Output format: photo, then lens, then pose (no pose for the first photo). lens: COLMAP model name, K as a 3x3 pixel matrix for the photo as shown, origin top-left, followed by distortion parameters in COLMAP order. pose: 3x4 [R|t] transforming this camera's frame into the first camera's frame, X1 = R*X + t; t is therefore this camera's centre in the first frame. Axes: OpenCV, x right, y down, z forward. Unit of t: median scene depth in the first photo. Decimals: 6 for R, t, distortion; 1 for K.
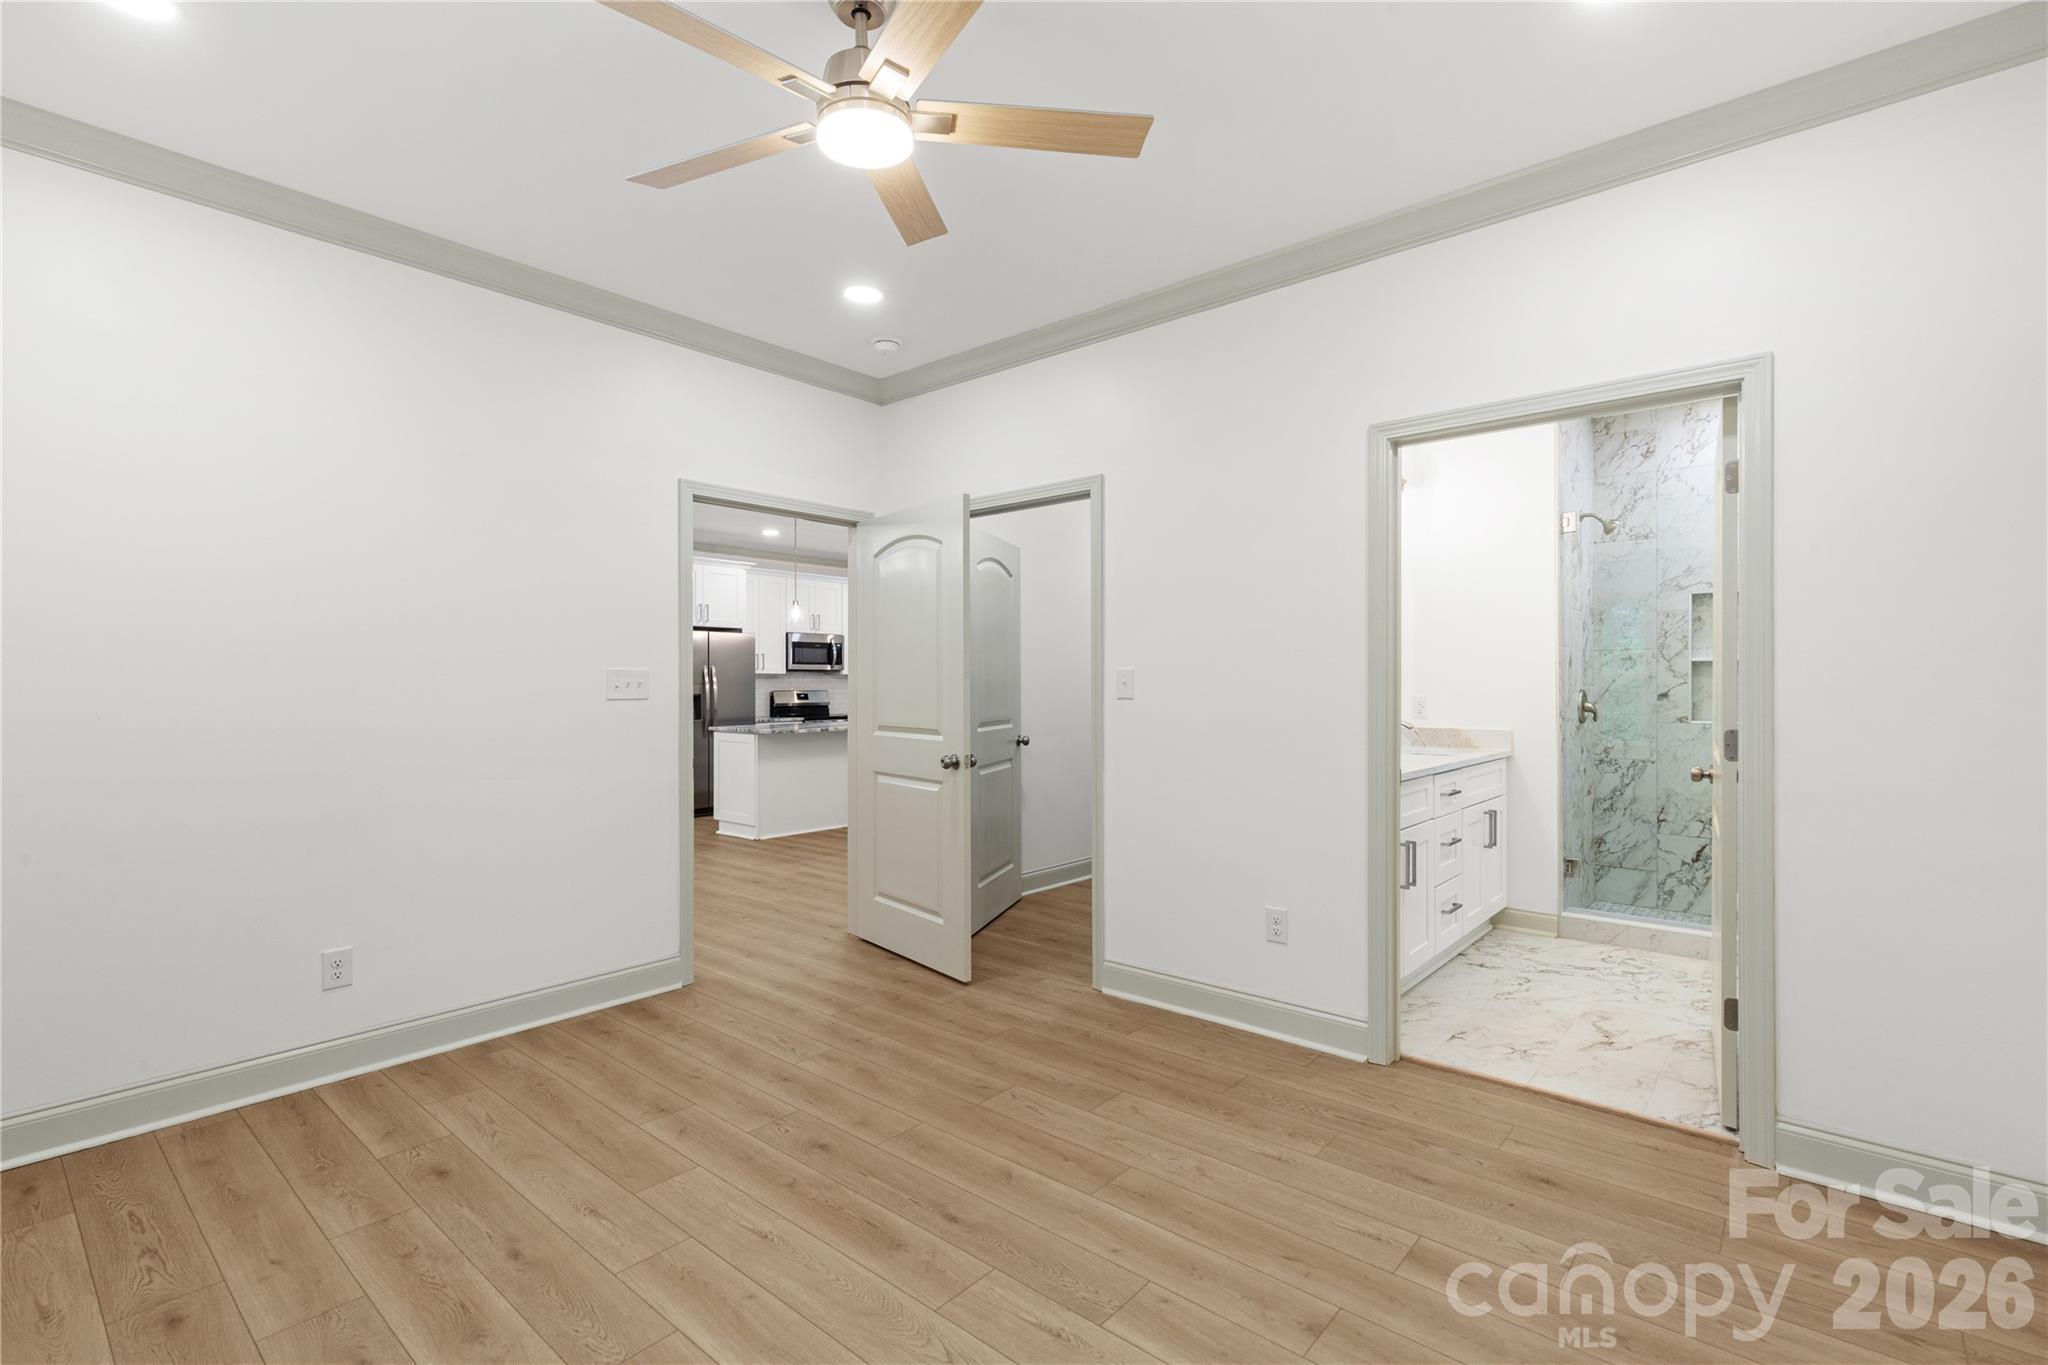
lens RADIAL K [[923.6, 0, 1015.3], [0, 923.6, 687.2], [0, 0, 1]] dist [0.006724, -0.000845]
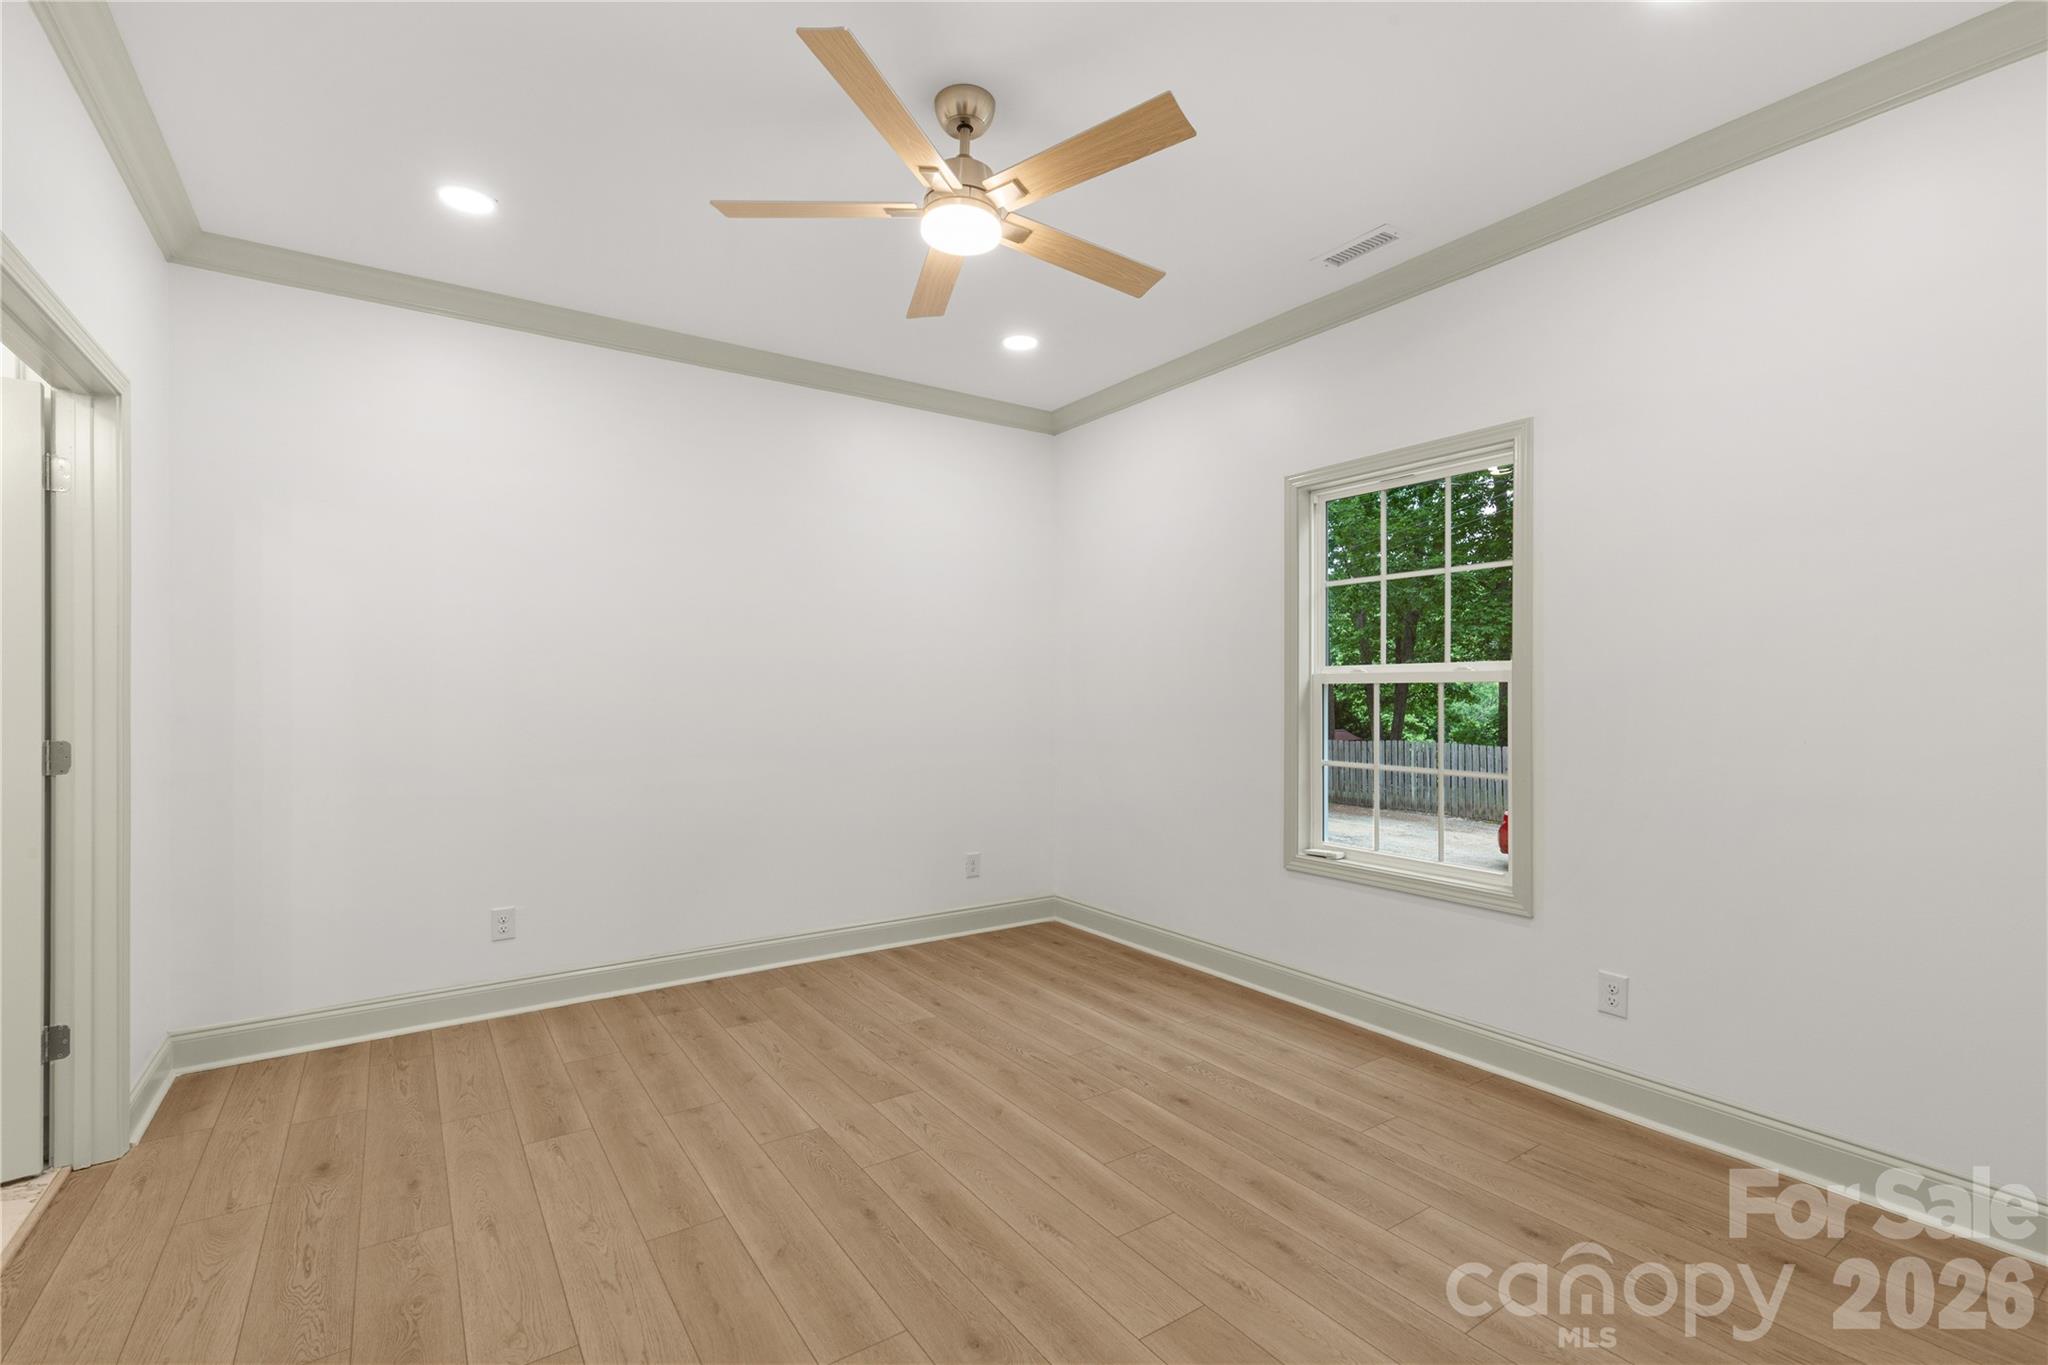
lens RADIAL K [[923.6, 0, 1025.1], [0, 923.6, 689.5], [0, 0, 1]] dist [0.006724, -0.000845]
pose [[-0.969025, 0.005012, 0.246912, -0.496923], [0.005250, 0.999986, 0.000309, -0.004767], [-0.246907, 0.001596, -0.969038, 1.973755]]
